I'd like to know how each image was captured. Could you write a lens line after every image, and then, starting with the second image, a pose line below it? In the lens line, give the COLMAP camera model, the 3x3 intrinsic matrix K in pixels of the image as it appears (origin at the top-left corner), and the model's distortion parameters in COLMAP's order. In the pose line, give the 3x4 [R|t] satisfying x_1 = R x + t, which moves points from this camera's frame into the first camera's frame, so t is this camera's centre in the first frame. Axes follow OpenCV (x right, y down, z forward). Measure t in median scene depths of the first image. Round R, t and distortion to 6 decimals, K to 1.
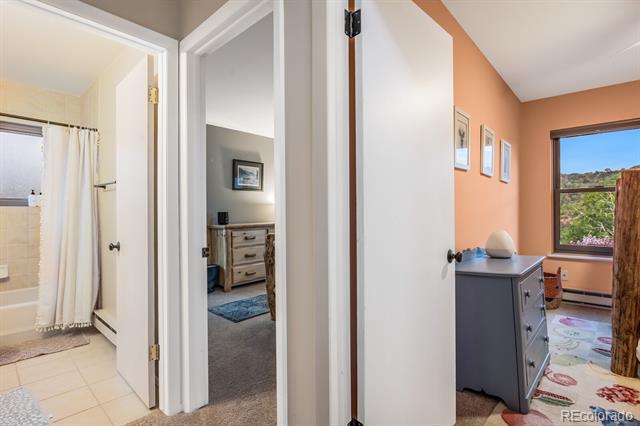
lens RADIAL K [[316.6, 0, 320.0], [0, 316.6, 213.0], [0, 0, 1]] dist [-0.004824, -0.000458]
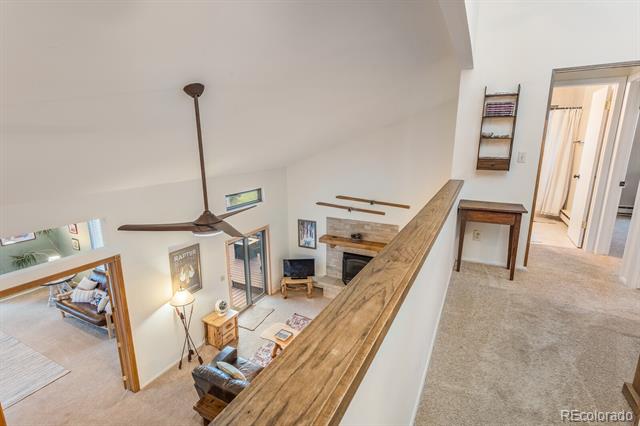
lens RADIAL K [[312.5, 0, 320.0], [0, 312.5, 213.0], [0, 0, 1]] dist [0.002825, -0.000002]
pose [[0.268116, 0.216835, -0.938668, 0.953013], [0.000281, 0.974324, 0.225151, -0.134462], [0.963387, -0.060630, 0.261171, -1.275423]]
